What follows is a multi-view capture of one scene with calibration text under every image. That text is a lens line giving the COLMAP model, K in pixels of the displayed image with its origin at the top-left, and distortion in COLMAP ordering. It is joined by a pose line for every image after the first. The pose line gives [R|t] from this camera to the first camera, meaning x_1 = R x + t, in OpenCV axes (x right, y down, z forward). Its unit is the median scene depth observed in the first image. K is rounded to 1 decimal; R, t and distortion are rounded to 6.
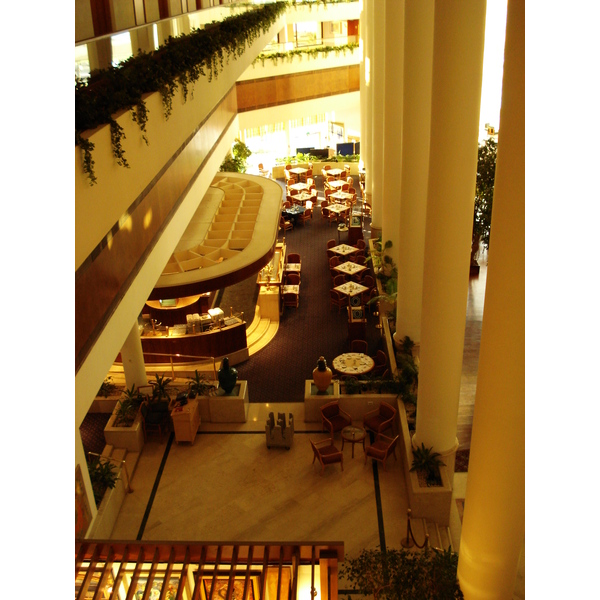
lens RADIAL K [[695.3, 0, 272.5], [0, 695.3, 307.6], [0, 0, 1]] dist [-0.107362, -0.010438]
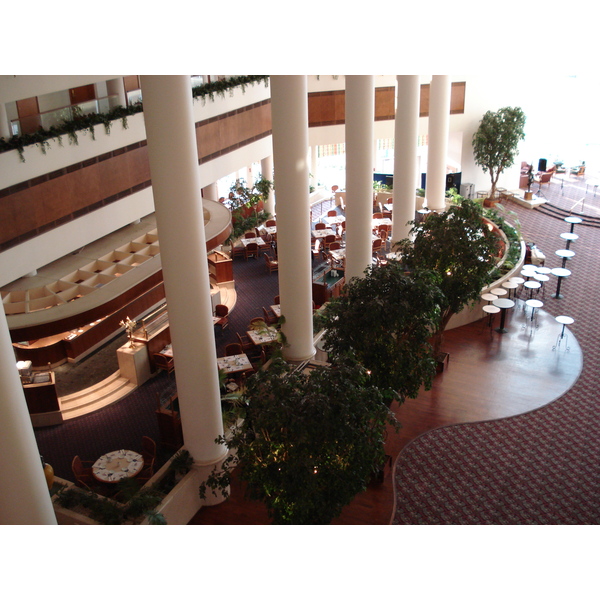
lens RADIAL K [[695.3, 0, 272.5], [0, 695.3, 307.6], [0, 0, 1]] dist [-0.107362, -0.010438]
pose [[0.924779, 0.187799, -0.330931, 0.383472], [-0.181215, 0.982123, 0.050942, -0.132722], [0.334582, 0.012860, 0.942279, 0.204030]]
